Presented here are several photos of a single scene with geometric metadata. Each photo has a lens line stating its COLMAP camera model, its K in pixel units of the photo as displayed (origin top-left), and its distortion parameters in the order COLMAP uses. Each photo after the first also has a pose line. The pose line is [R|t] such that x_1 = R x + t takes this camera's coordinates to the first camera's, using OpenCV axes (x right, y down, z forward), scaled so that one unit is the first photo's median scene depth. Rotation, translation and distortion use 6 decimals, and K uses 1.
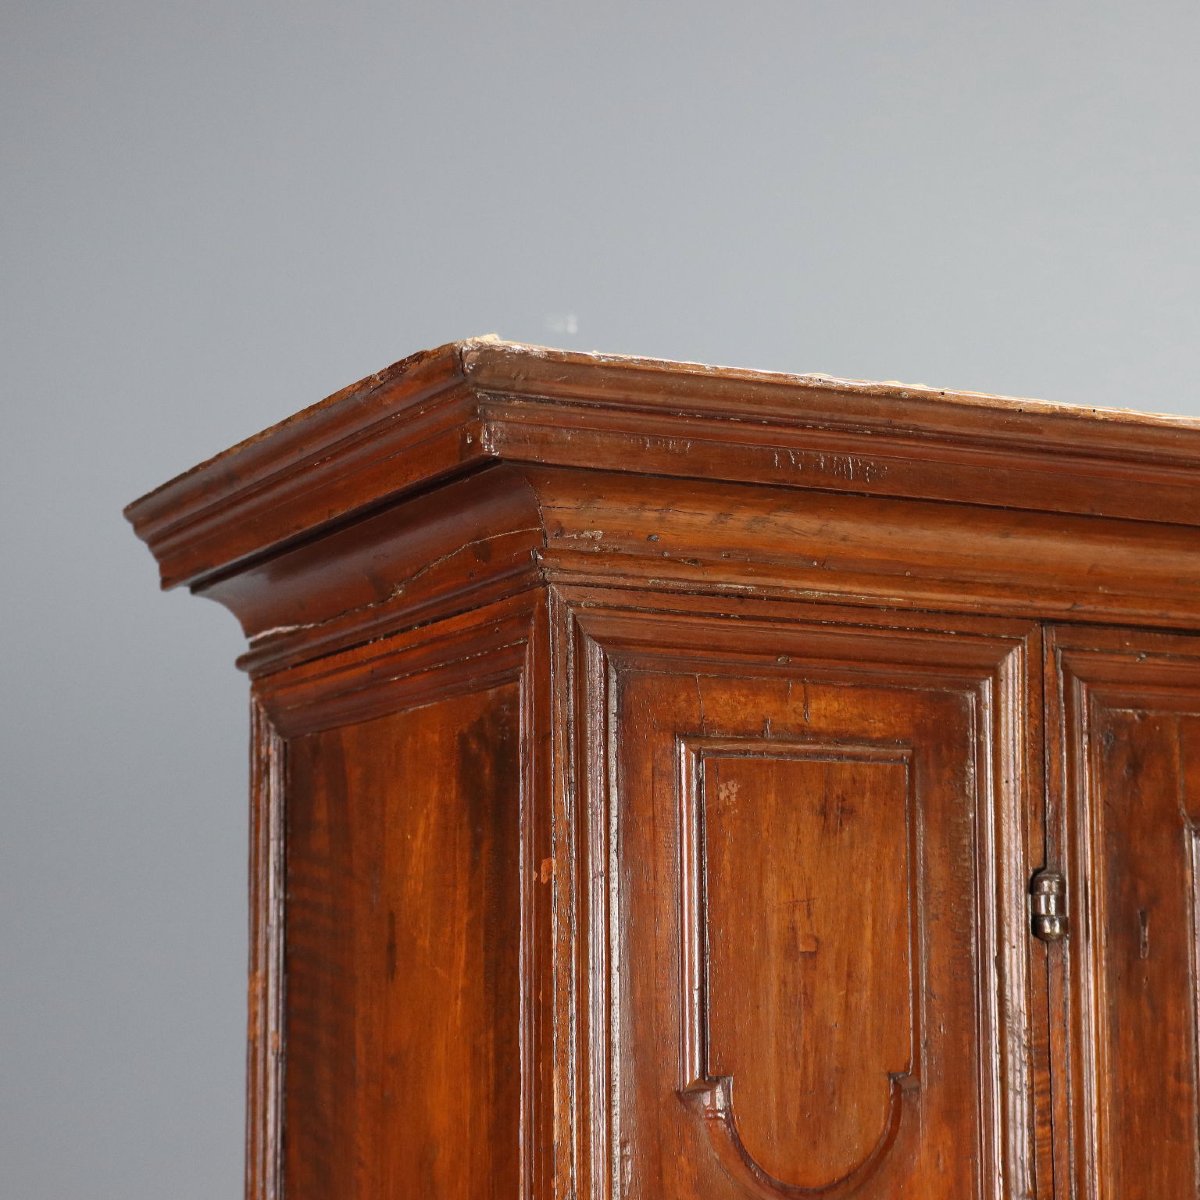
lens RADIAL K [[3020.3, 0, 600.3], [0, 3020.3, 600.8], [0, 0, 1]] dist [-0.002338, 0.000000]
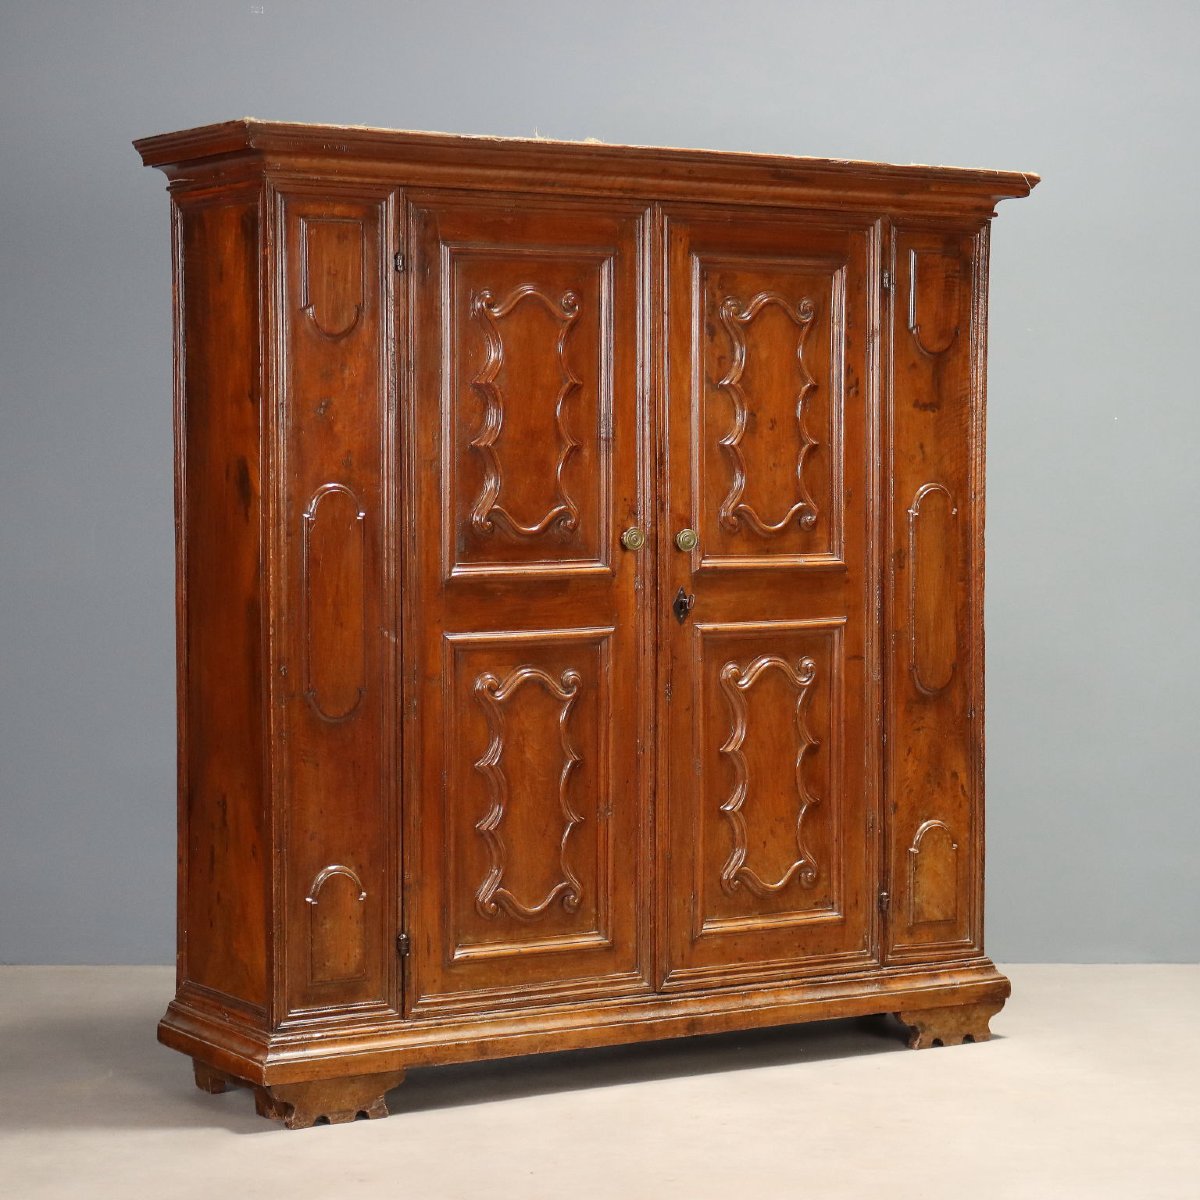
lens RADIAL K [[3020.3, 0, 605.0], [0, 3020.3, 608.0], [0, 0, 1]] dist [-0.002338, 0.000000]
pose [[0.993850, -0.005219, 0.110613, -0.015881], [-0.016466, 0.980819, 0.194223, -0.213818], [-0.109505, -0.194850, 0.974701, -2.803909]]
